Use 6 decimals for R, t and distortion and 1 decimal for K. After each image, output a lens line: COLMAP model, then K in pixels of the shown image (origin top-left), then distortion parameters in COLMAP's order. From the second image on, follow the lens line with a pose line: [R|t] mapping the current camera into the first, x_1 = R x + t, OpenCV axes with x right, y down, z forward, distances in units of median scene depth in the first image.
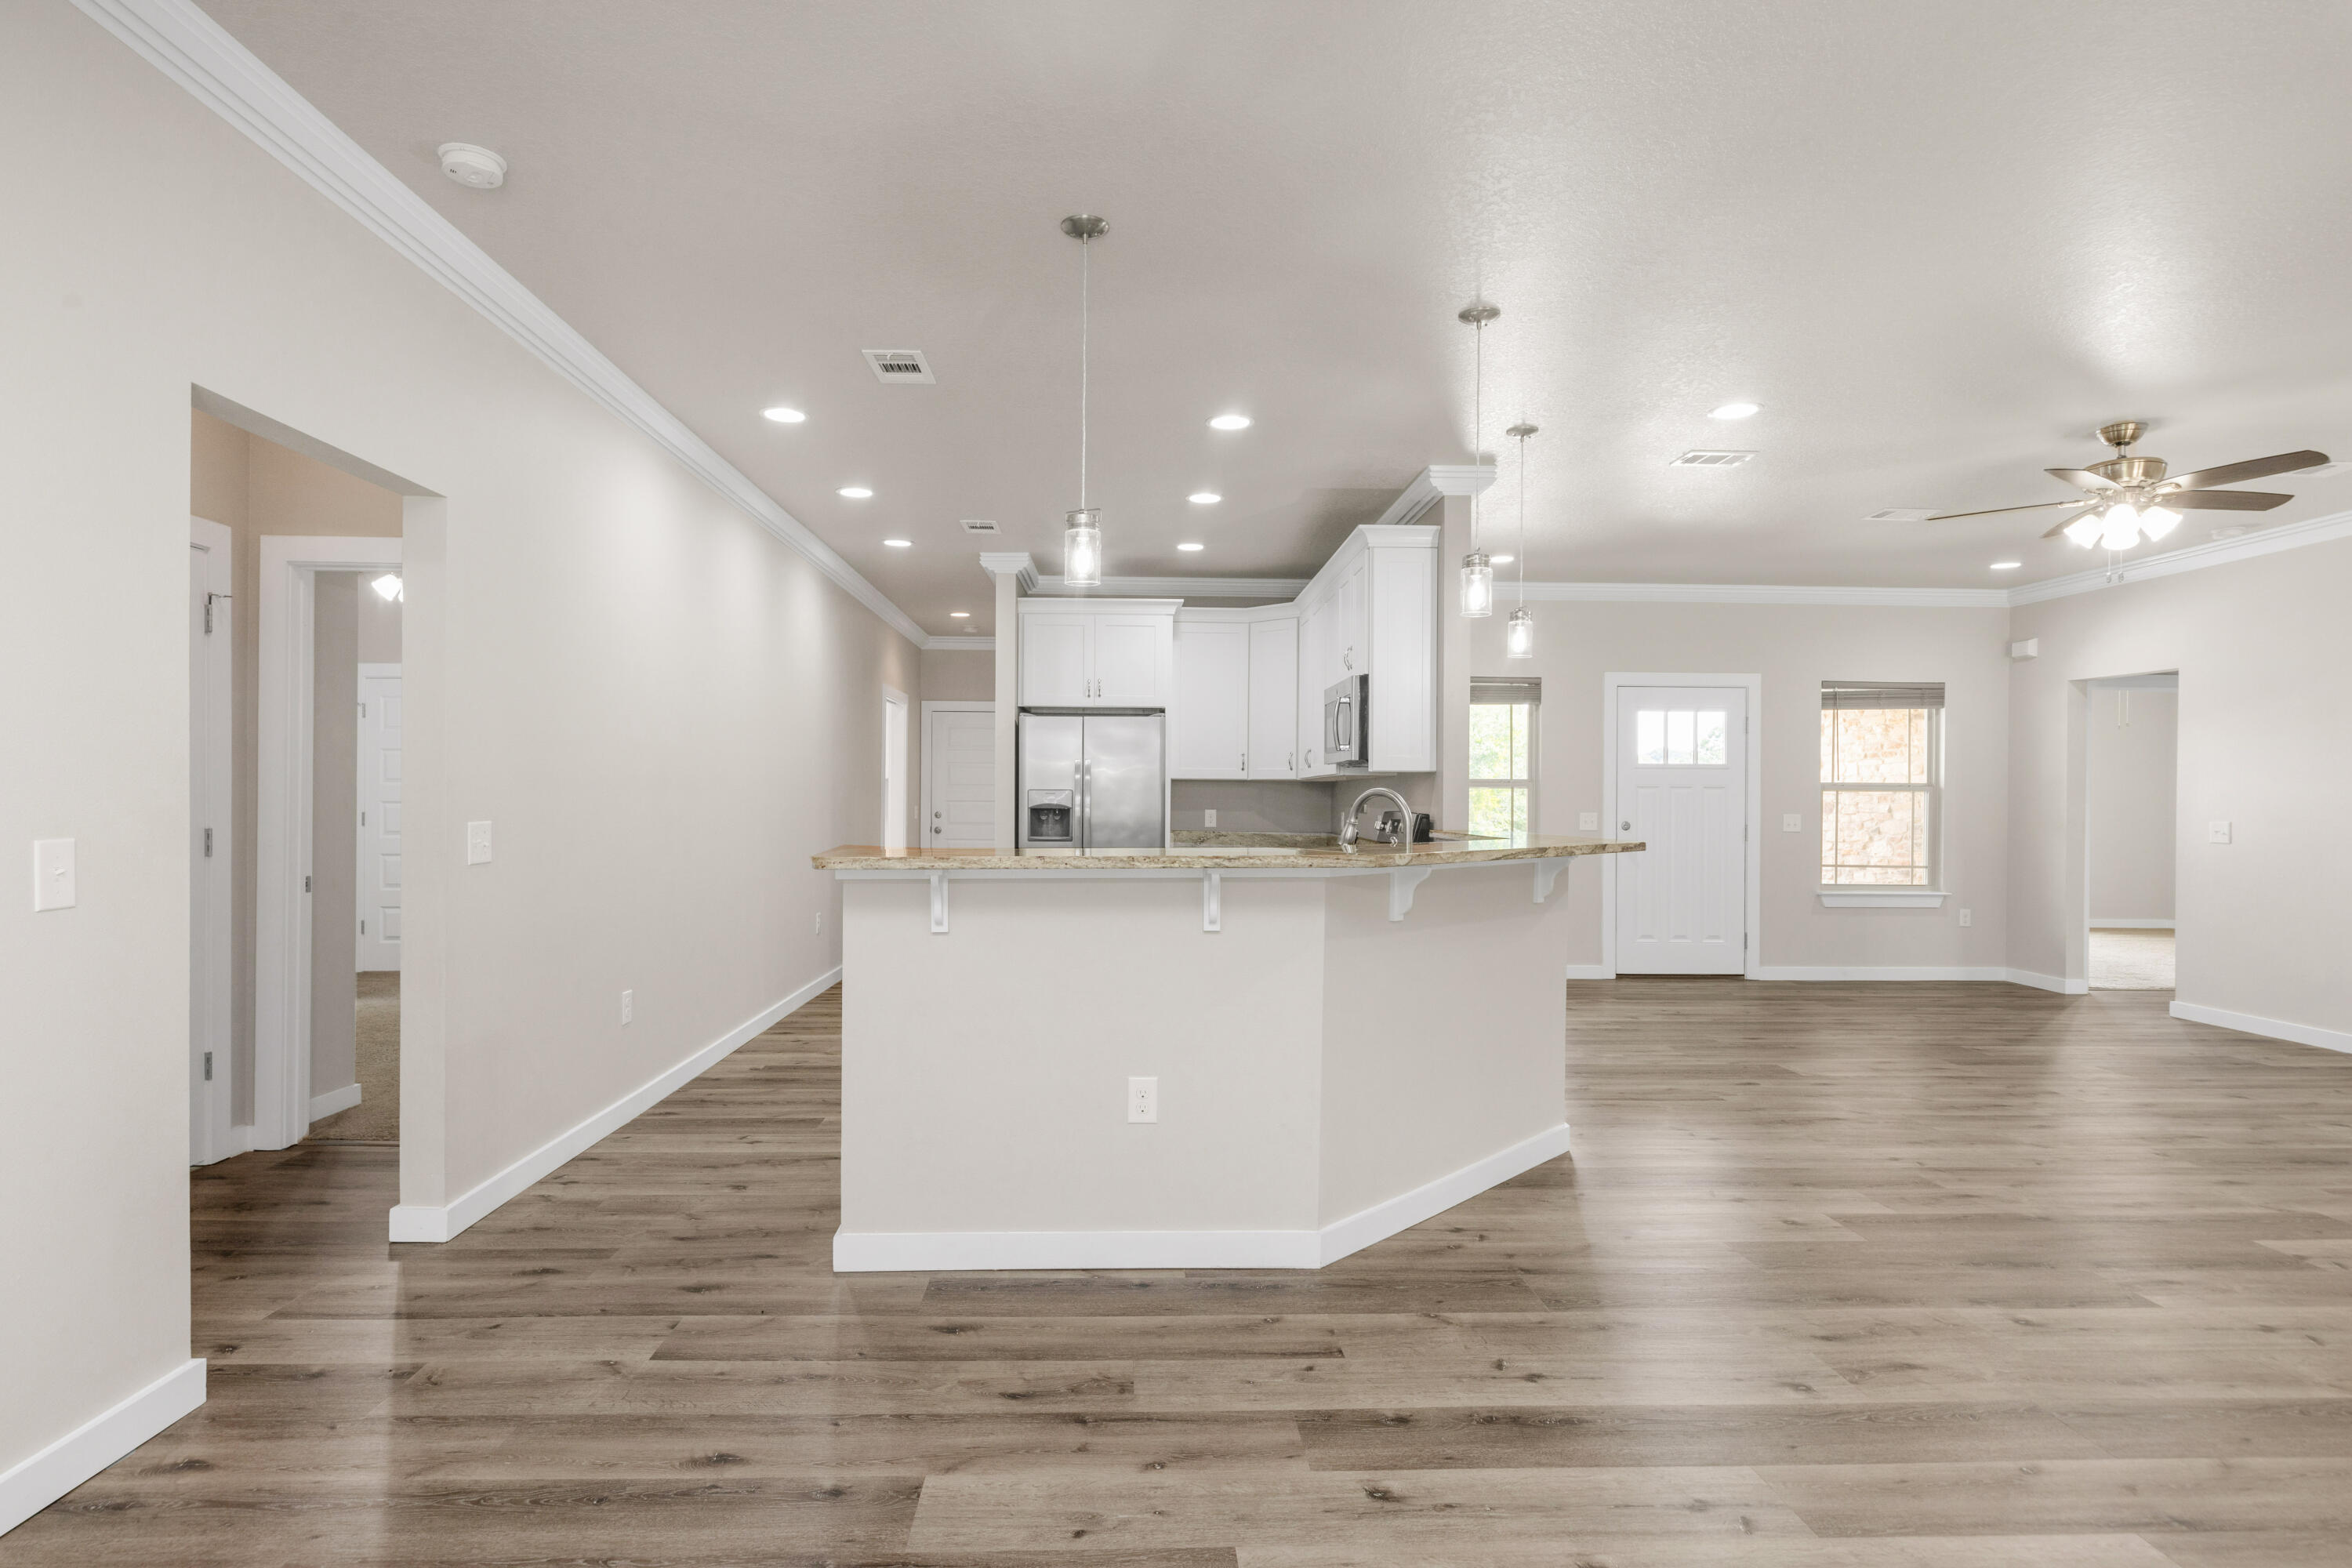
lens RADIAL K [[1233.2, 0, 1181.1], [0, 1233.2, 789.2], [0, 0, 1]] dist [0.001979, -0.001581]
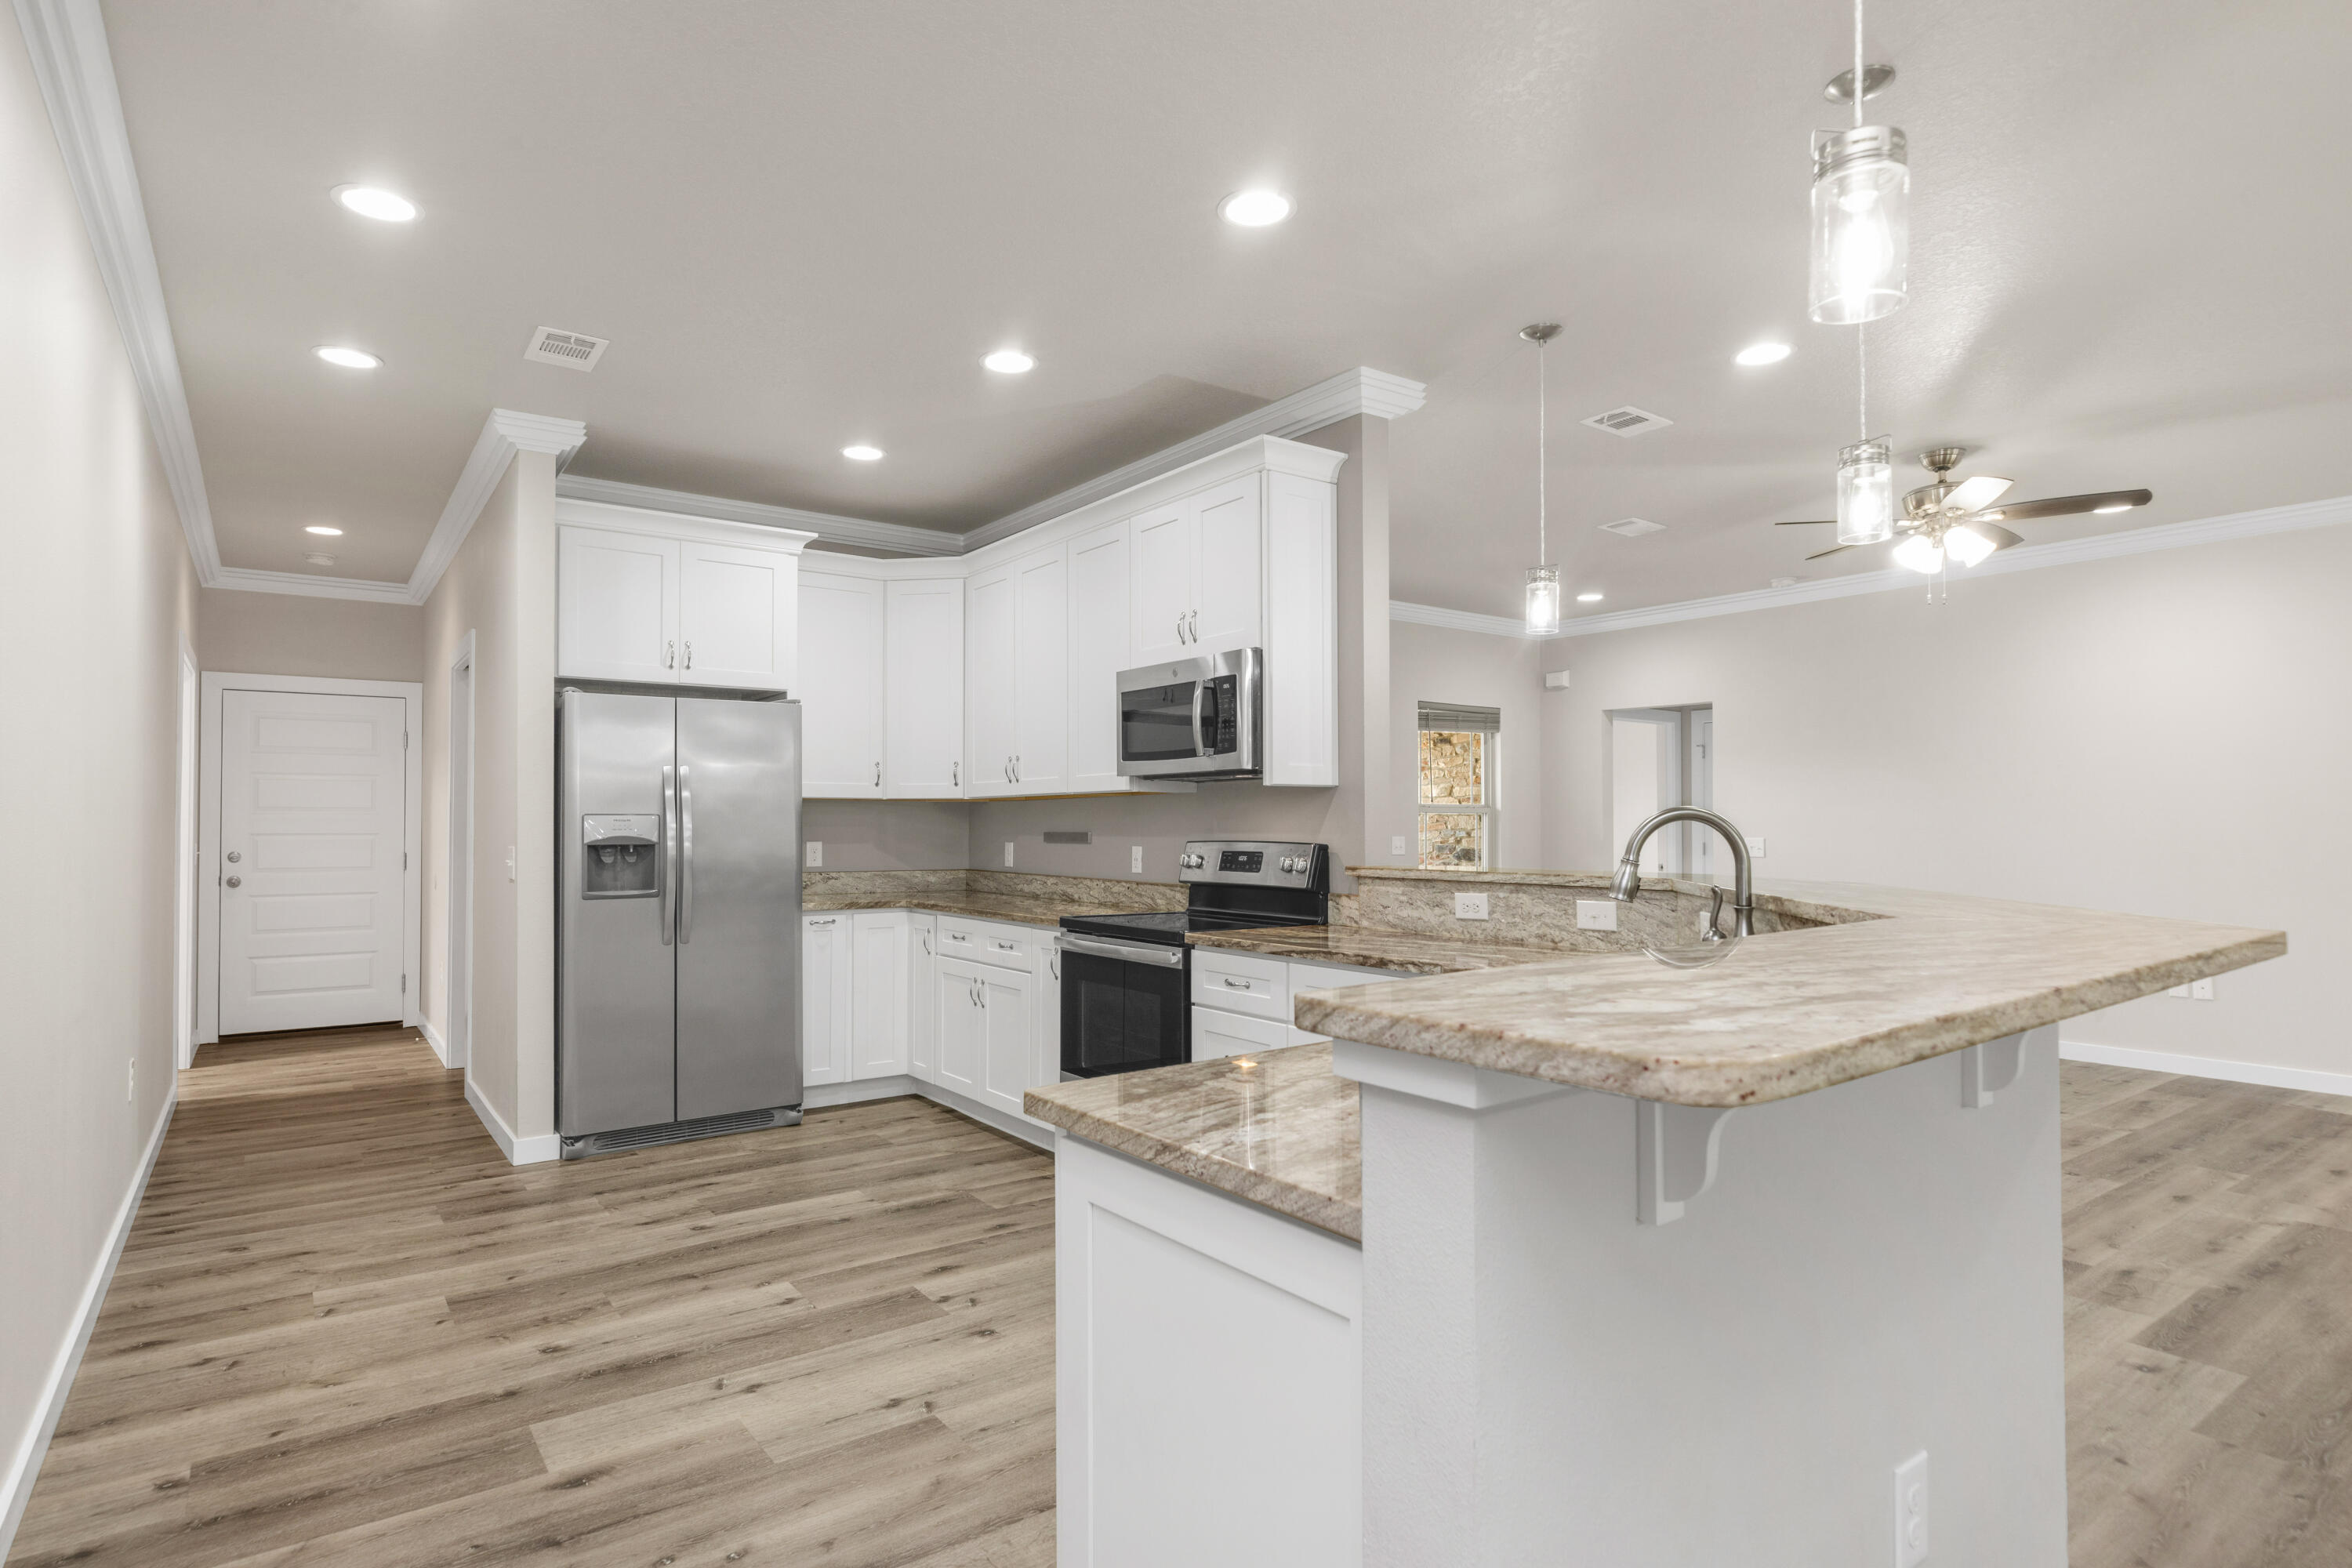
lens RADIAL K [[1233.2, 0, 1181.1], [0, 1233.2, 789.2], [0, 0, 1]] dist [0.001979, -0.001581]
pose [[0.833701, 0.007108, 0.552170, -0.206809], [0.004024, 0.999812, -0.018945, 0.000829], [-0.552201, 0.018016, 0.833516, 0.324120]]
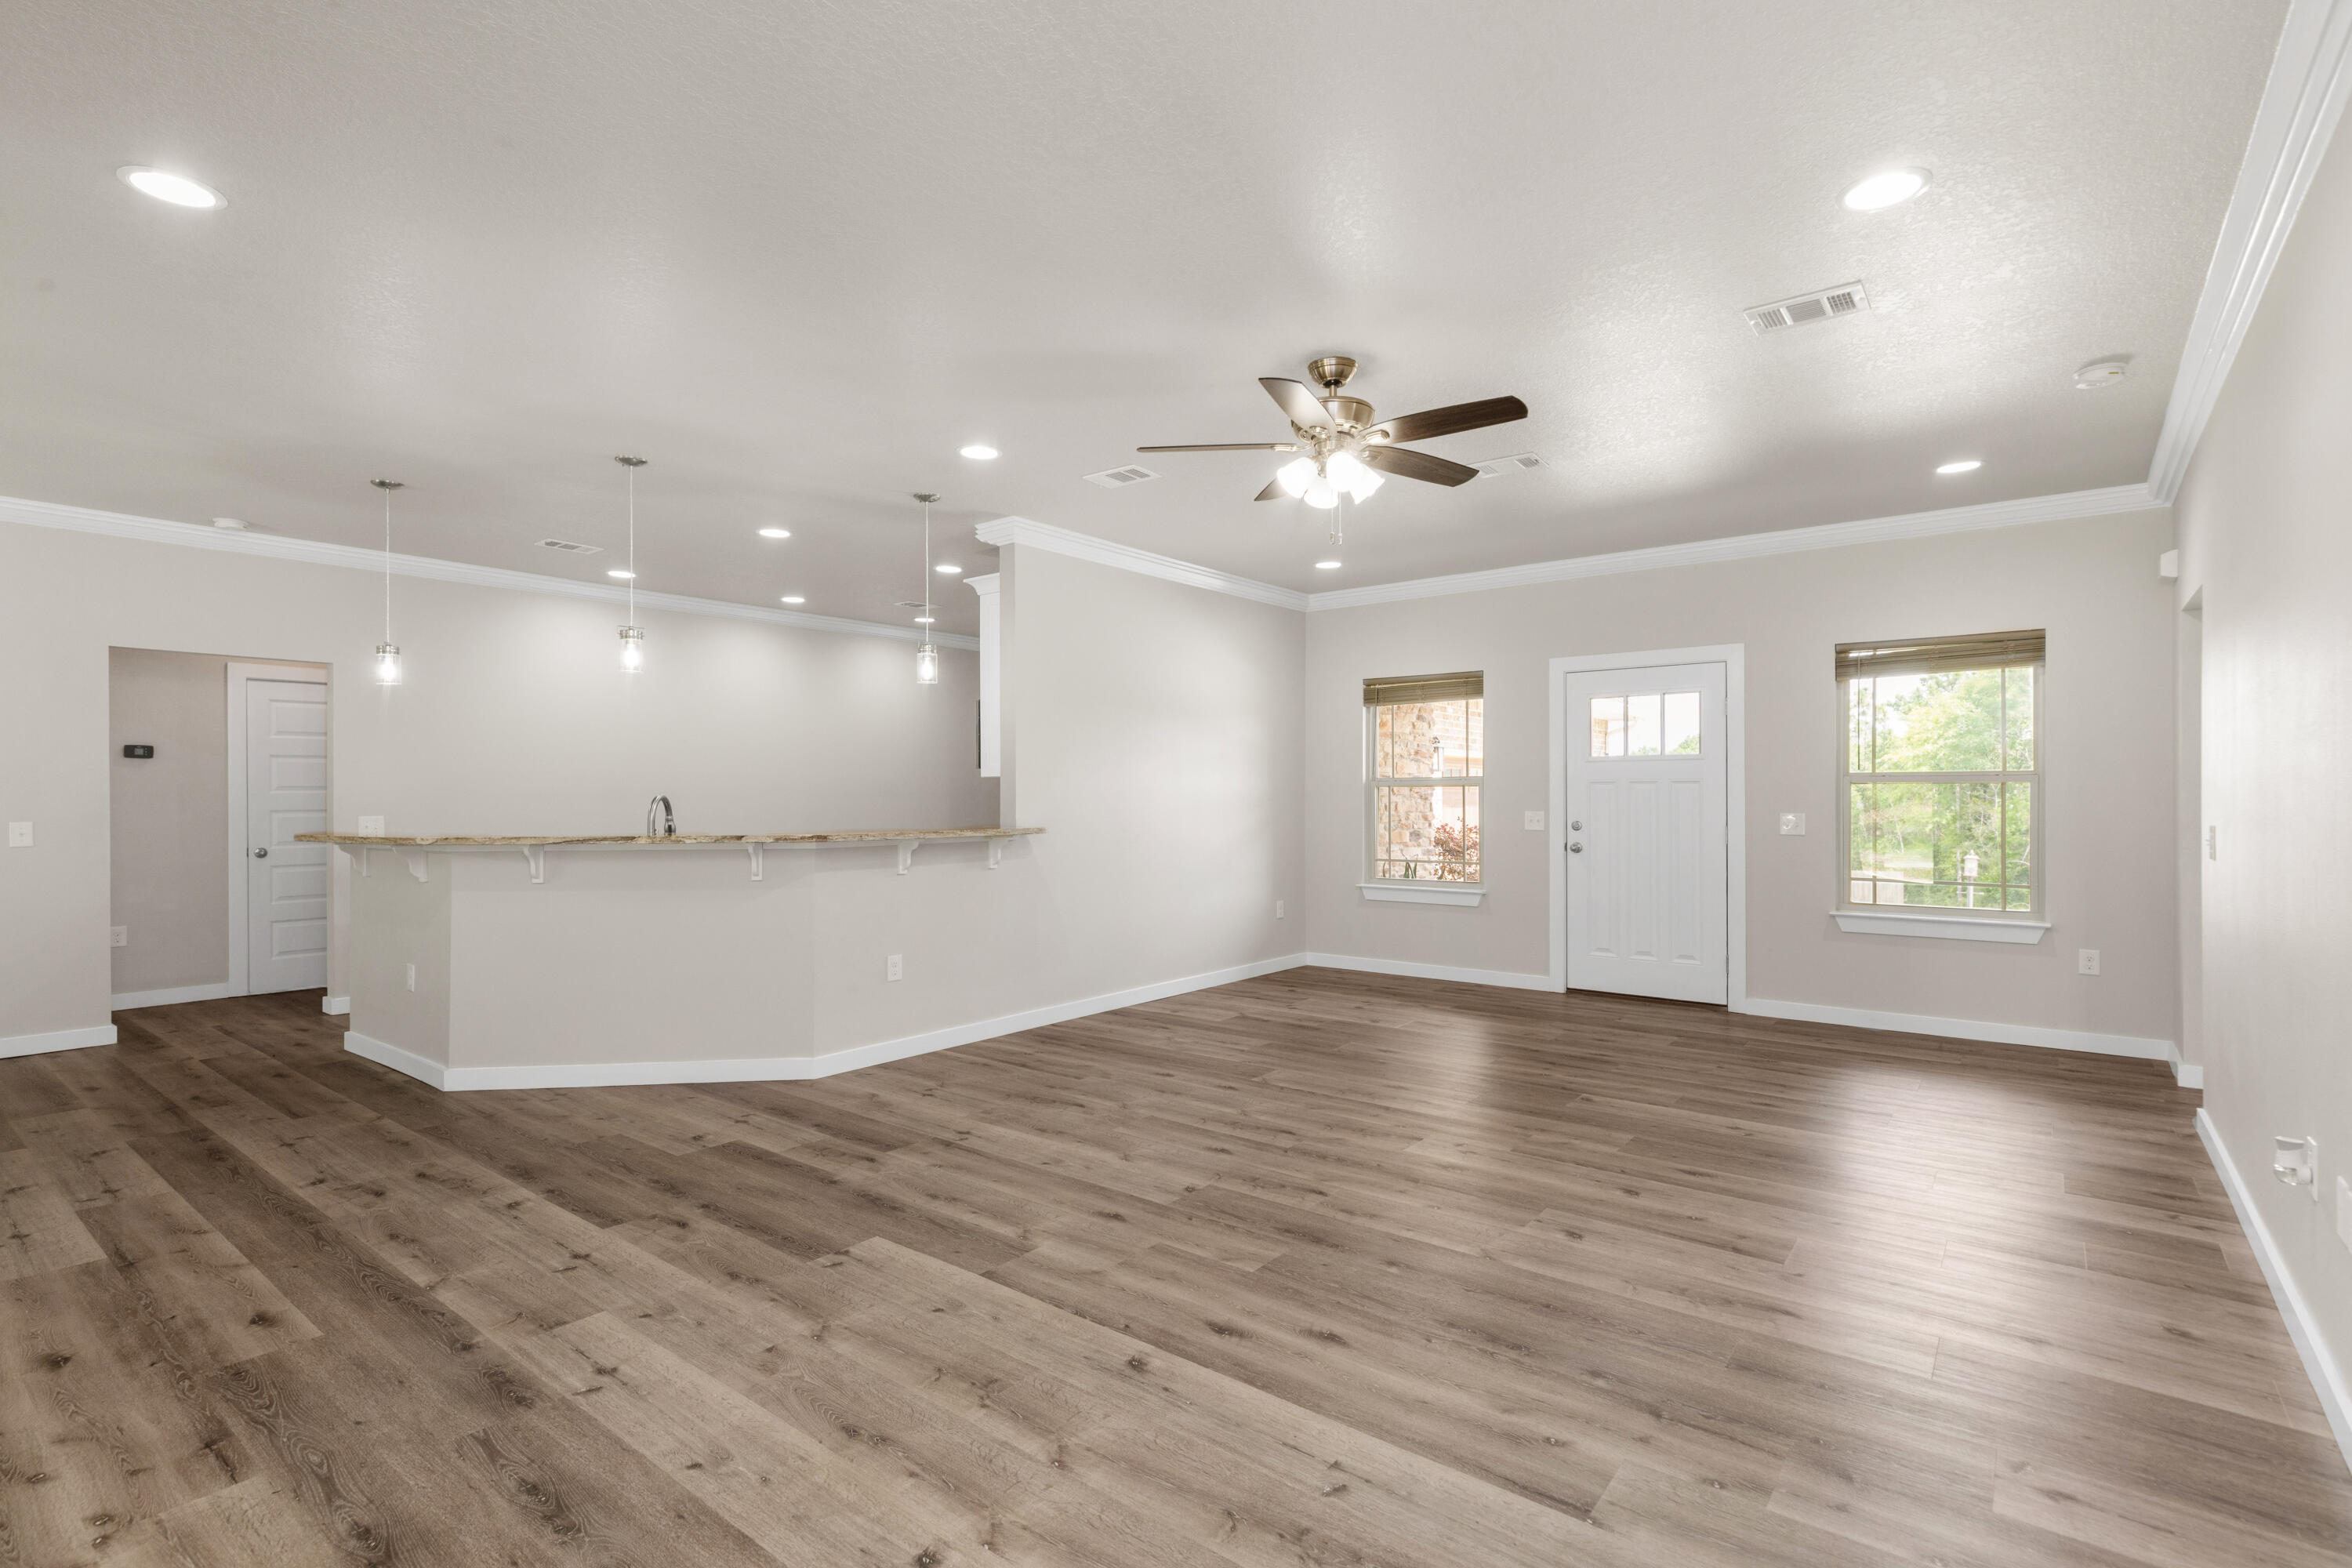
lens RADIAL K [[1106.0, 0, 1179.8], [0, 1106.0, 781.9], [0, 0, 1]] dist [0.009914, -0.000375]
pose [[0.758360, -0.015963, -0.651641, 0.764713], [0.012567, 0.999872, -0.009868, 0.002017], [0.651715, -0.000706, 0.758464, 0.217893]]
